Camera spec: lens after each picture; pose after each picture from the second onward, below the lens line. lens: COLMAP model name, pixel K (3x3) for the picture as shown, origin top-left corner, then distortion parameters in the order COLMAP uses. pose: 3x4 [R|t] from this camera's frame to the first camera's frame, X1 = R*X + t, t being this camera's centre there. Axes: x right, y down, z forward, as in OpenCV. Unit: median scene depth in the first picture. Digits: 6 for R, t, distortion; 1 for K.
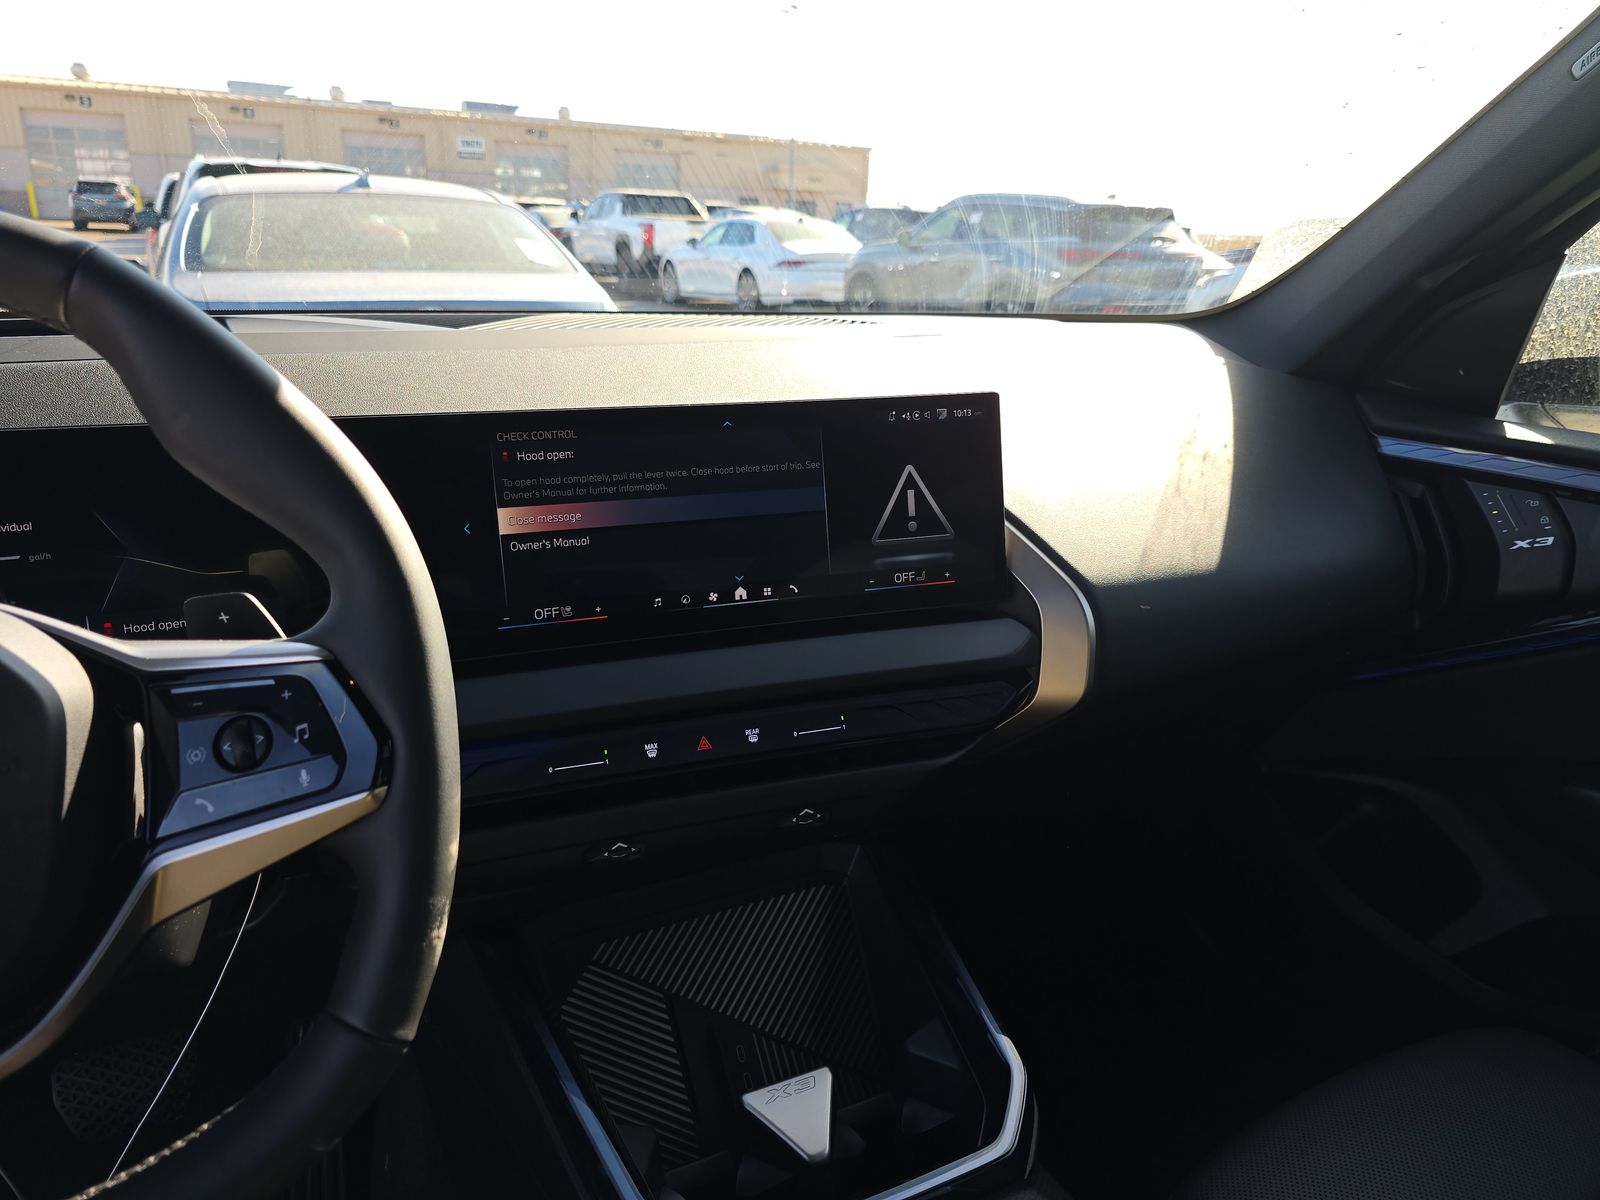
lens RADIAL K [[1089.0, 0, 793.2], [0, 1089.0, 588.8], [0, 0, 1]] dist [0.057838, -0.034947]
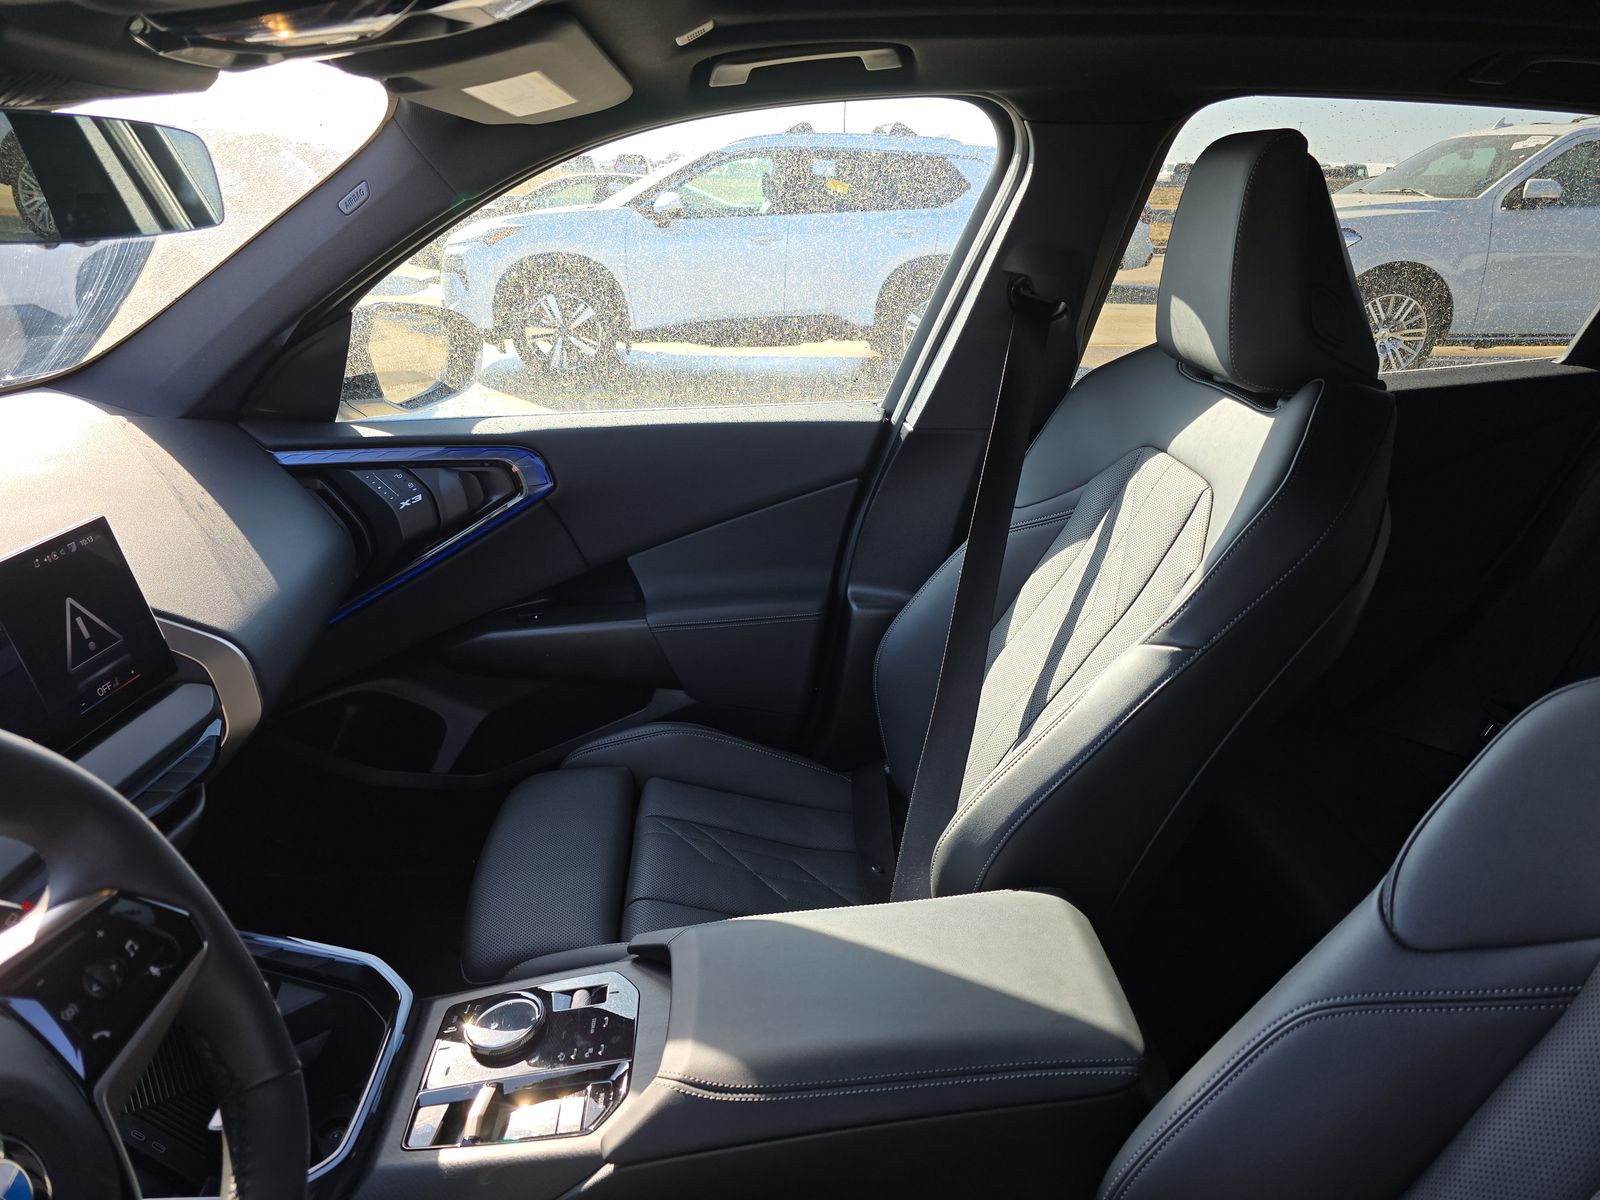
lens RADIAL K [[1089.0, 0, 799.5], [0, 1089.0, 601.9], [0, 0, 1]] dist [0.057838, -0.034947]
pose [[0.391108, -0.362478, 0.845957, -0.358895], [0.285653, 0.921590, 0.262821, -0.122114], [-0.874892, 0.138859, 0.463985, -0.128175]]
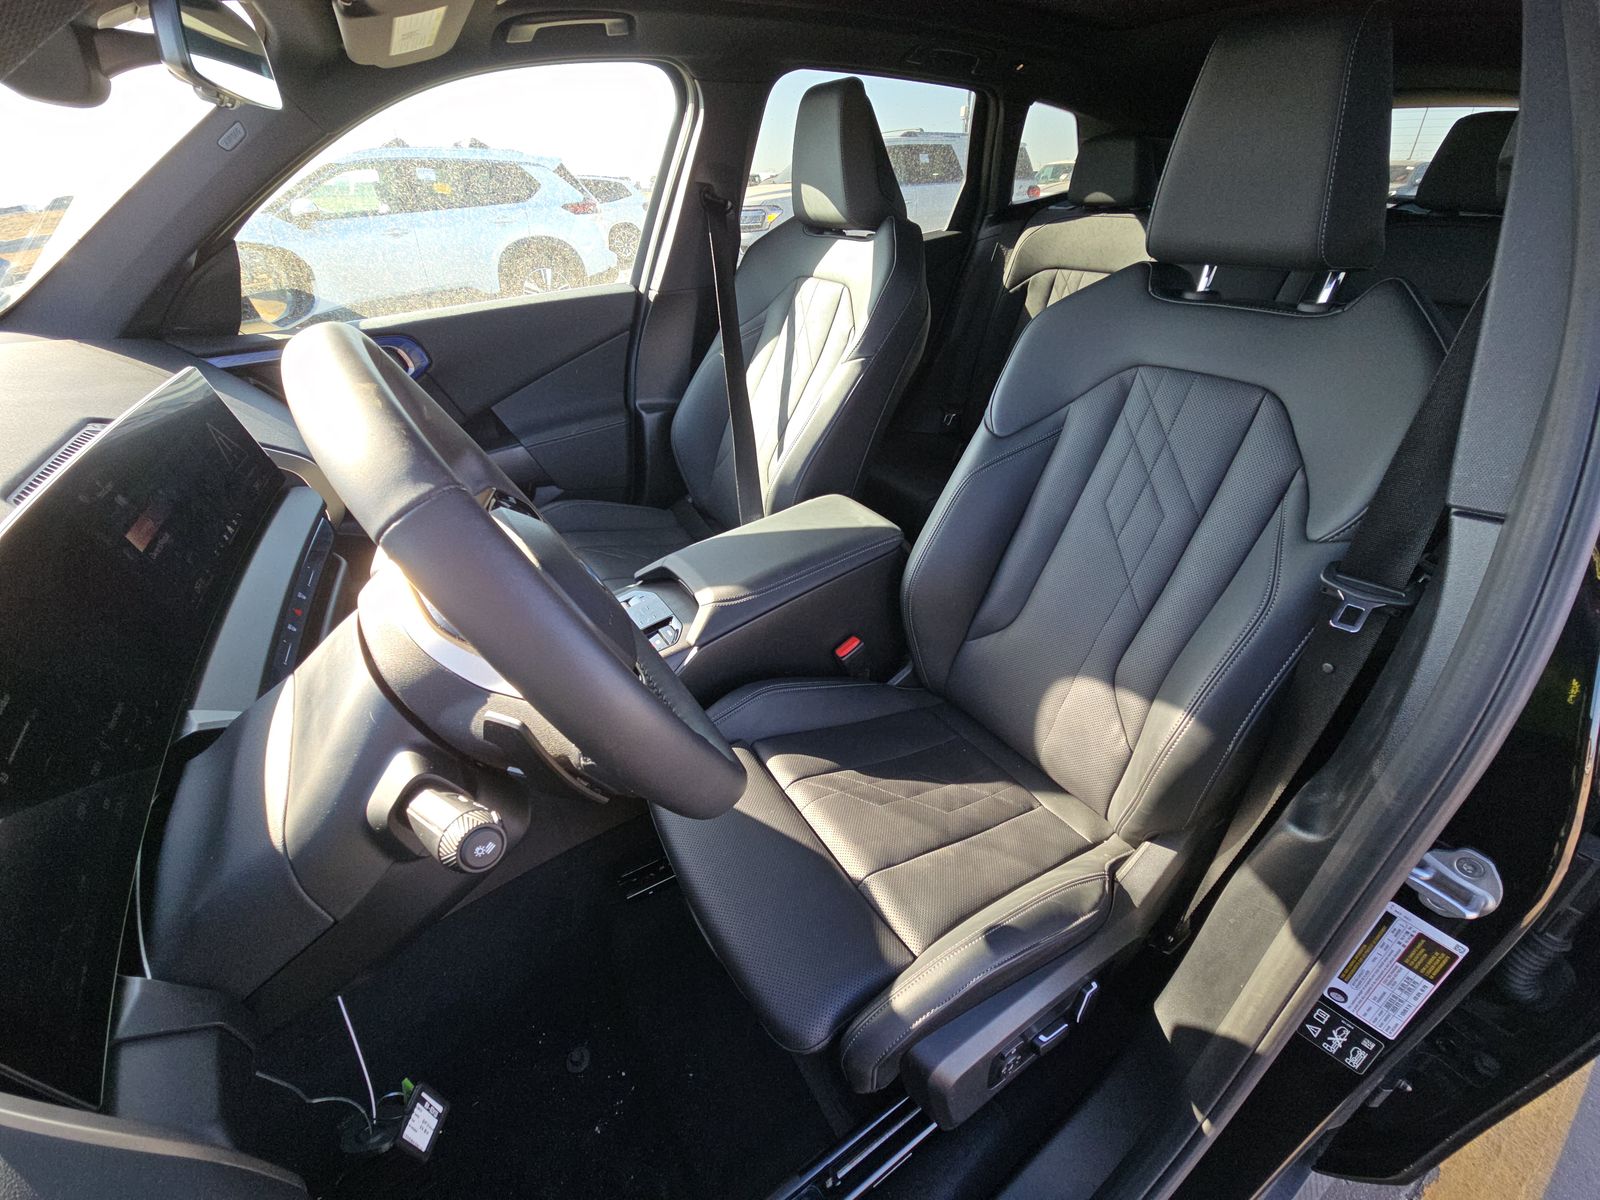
lens RADIAL K [[654.9, 0, 813.4], [0, 654.9, 605.0], [0, 0, 1]] dist [0.001434, -0.000165]
pose [[-0.109485, -0.567968, 0.815736, -0.582319], [0.325128, 0.755063, 0.569361, -0.106914], [-0.939311, 0.327555, 0.101994, 0.091246]]
